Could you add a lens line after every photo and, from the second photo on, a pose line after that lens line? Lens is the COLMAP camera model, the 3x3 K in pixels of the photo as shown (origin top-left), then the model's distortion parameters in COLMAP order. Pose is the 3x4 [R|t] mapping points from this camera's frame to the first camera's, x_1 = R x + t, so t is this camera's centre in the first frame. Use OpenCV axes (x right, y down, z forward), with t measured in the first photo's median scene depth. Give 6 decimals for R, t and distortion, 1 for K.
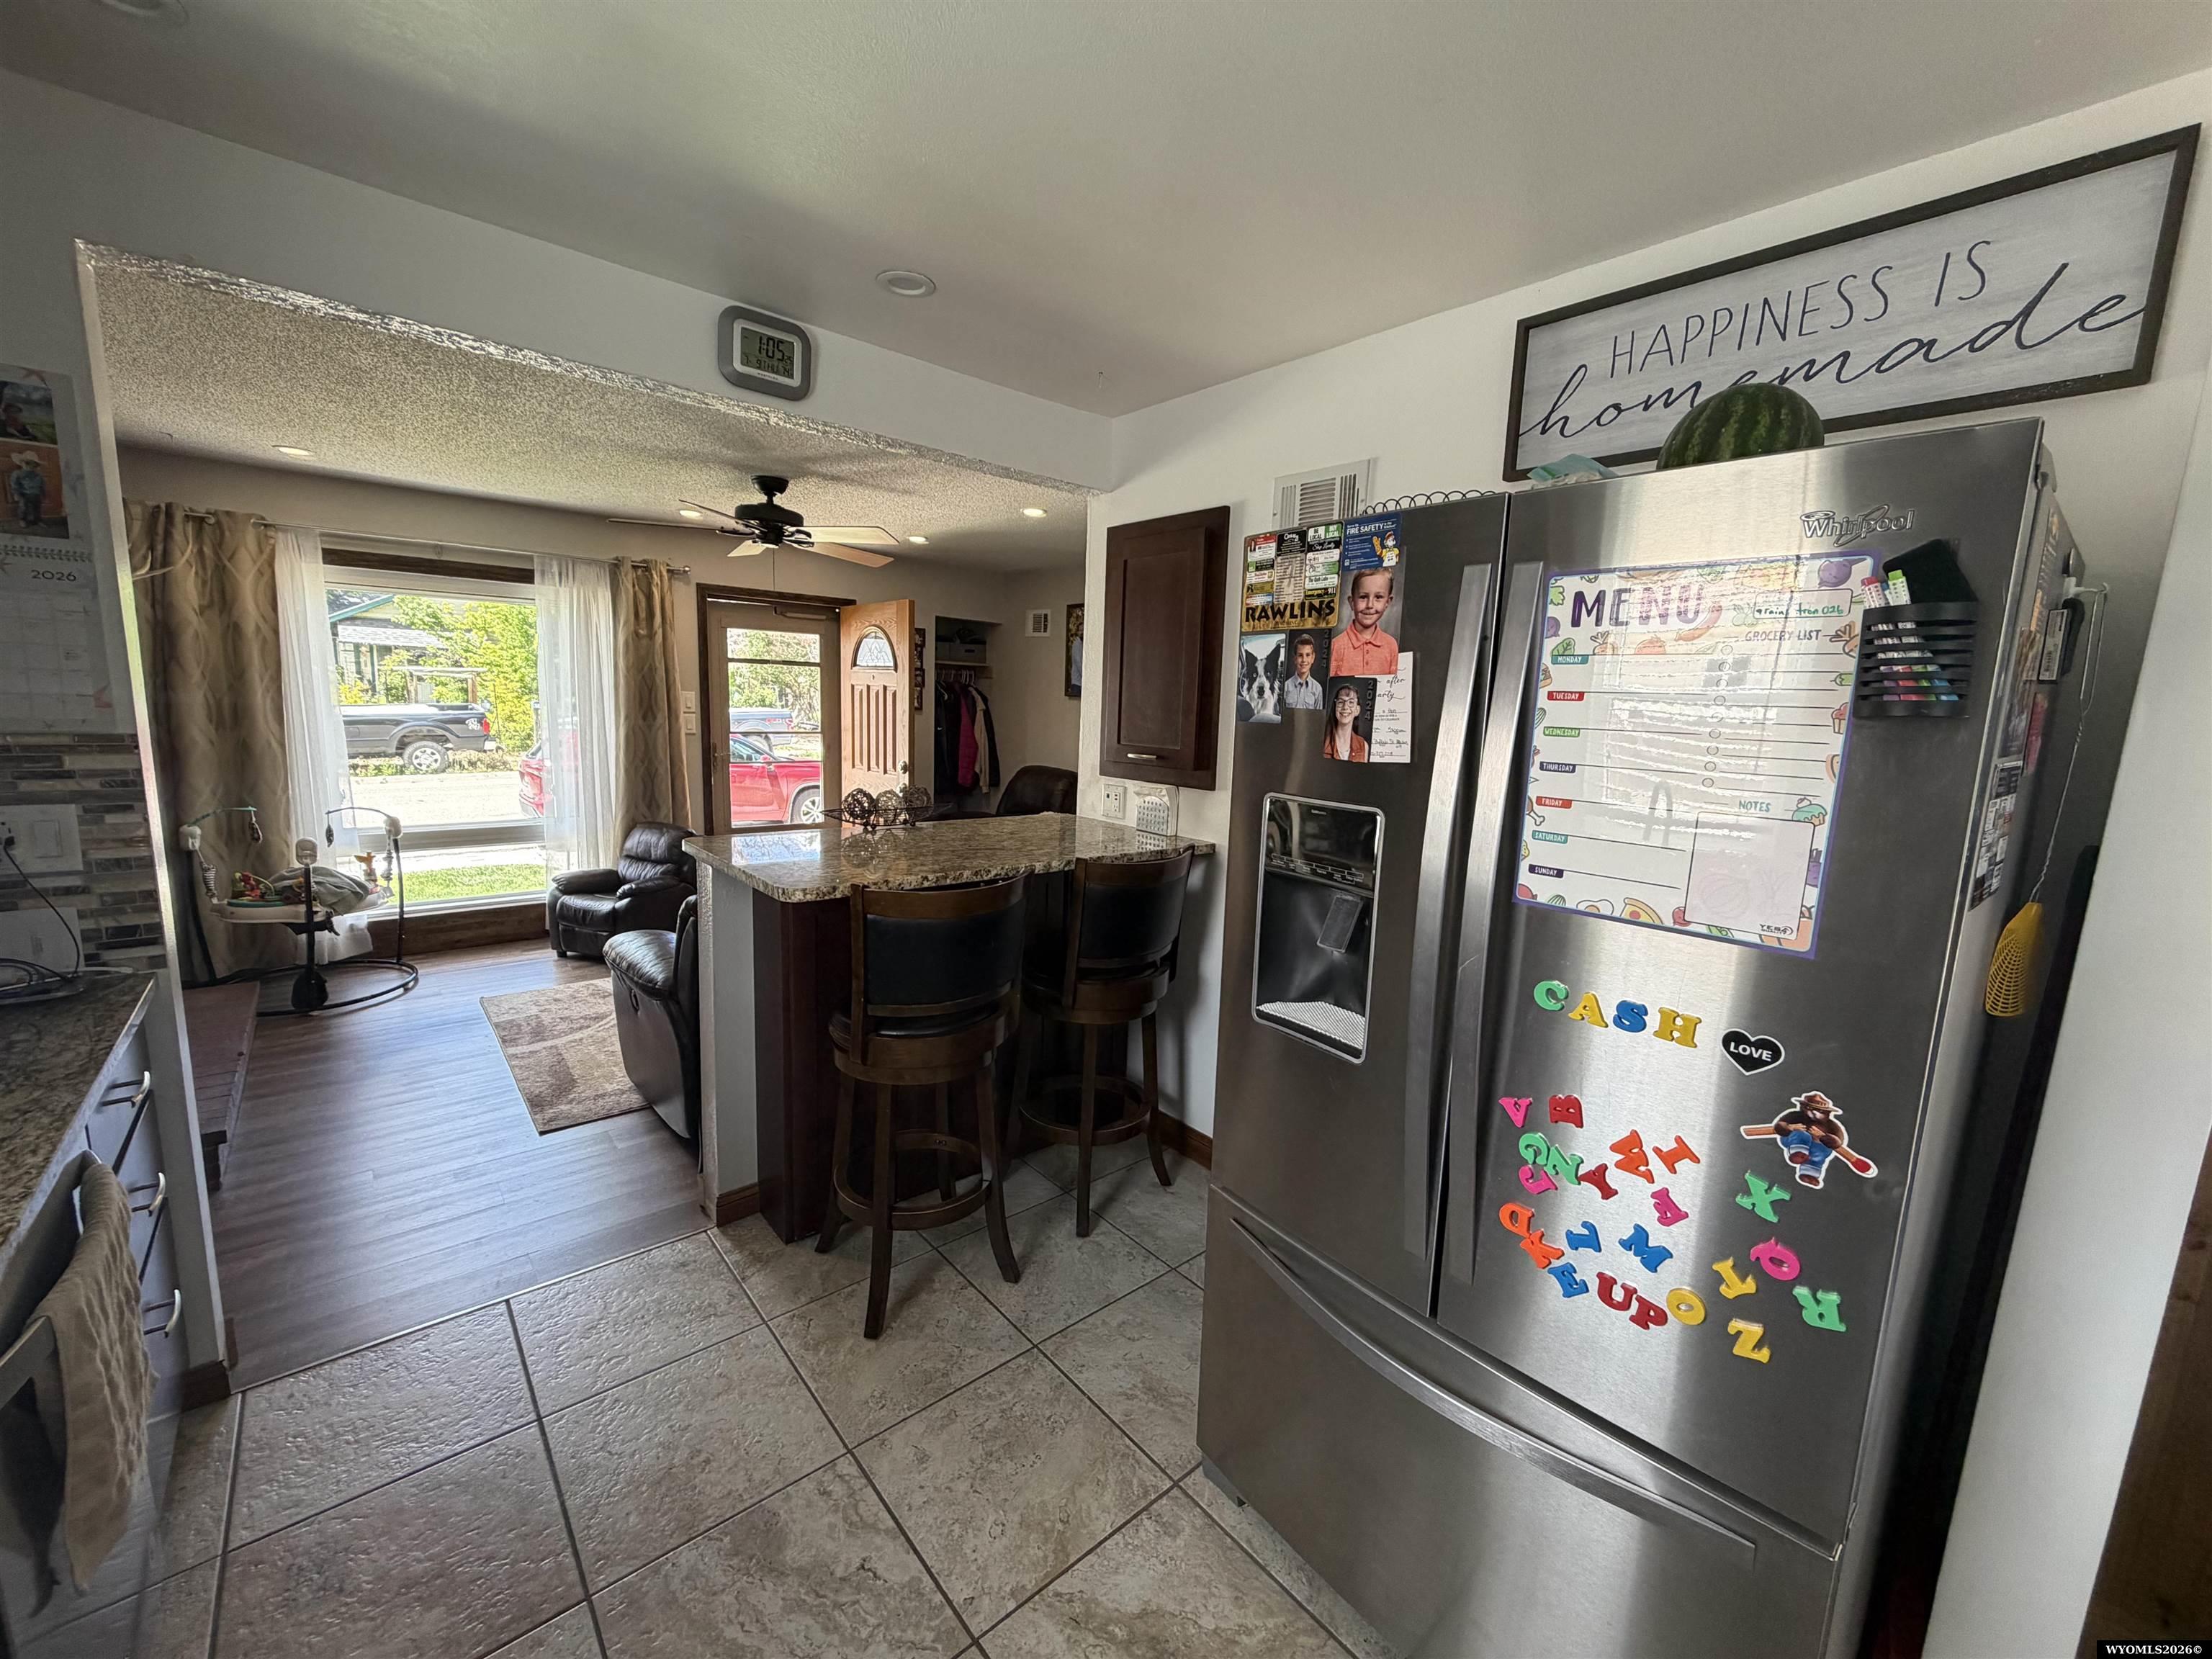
lens RADIAL K [[878.8, 0, 1102.5], [0, 878.8, 831.9], [0, 0, 1]] dist [0.000081, -0.000295]
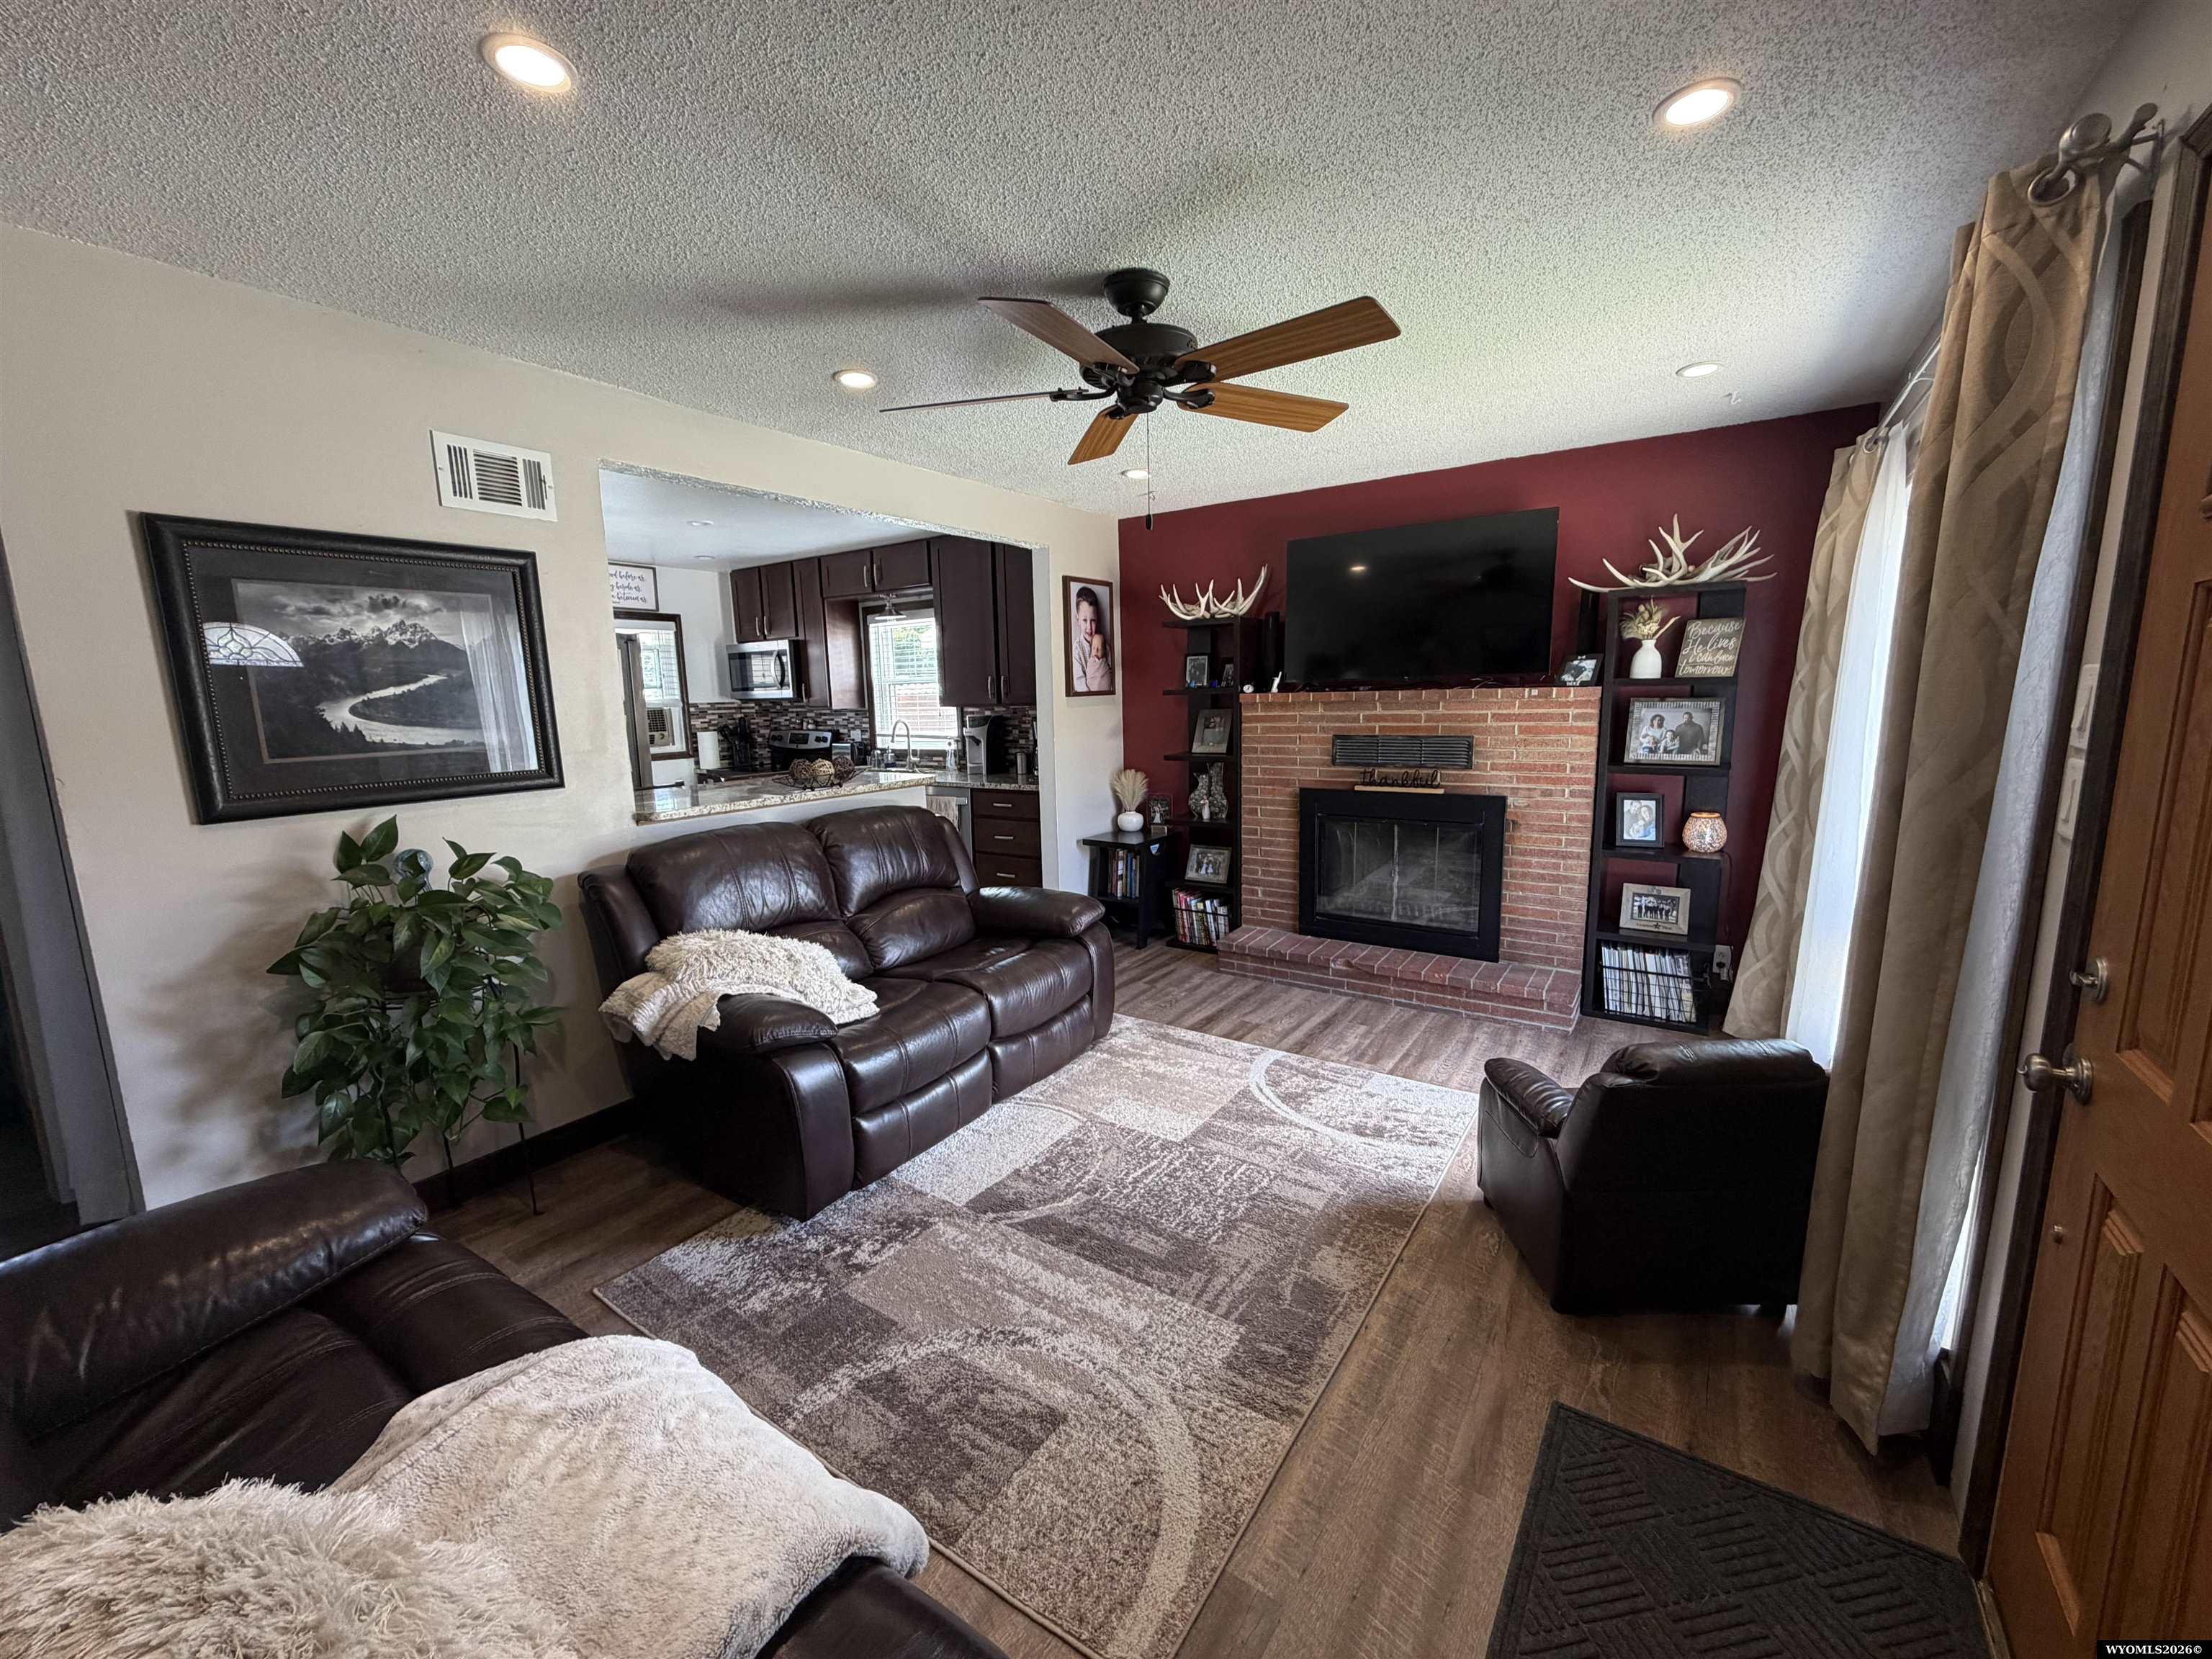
lens RADIAL K [[878.8, 0, 1102.5], [0, 878.8, 831.9], [0, 0, 1]] dist [0.000081, -0.000295]
pose [[-0.965869, 0.023585, -0.257954, -0.181832], [-0.053730, 0.955945, 0.288586, -0.200270], [0.253396, 0.292596, -0.922051, 1.373691]]
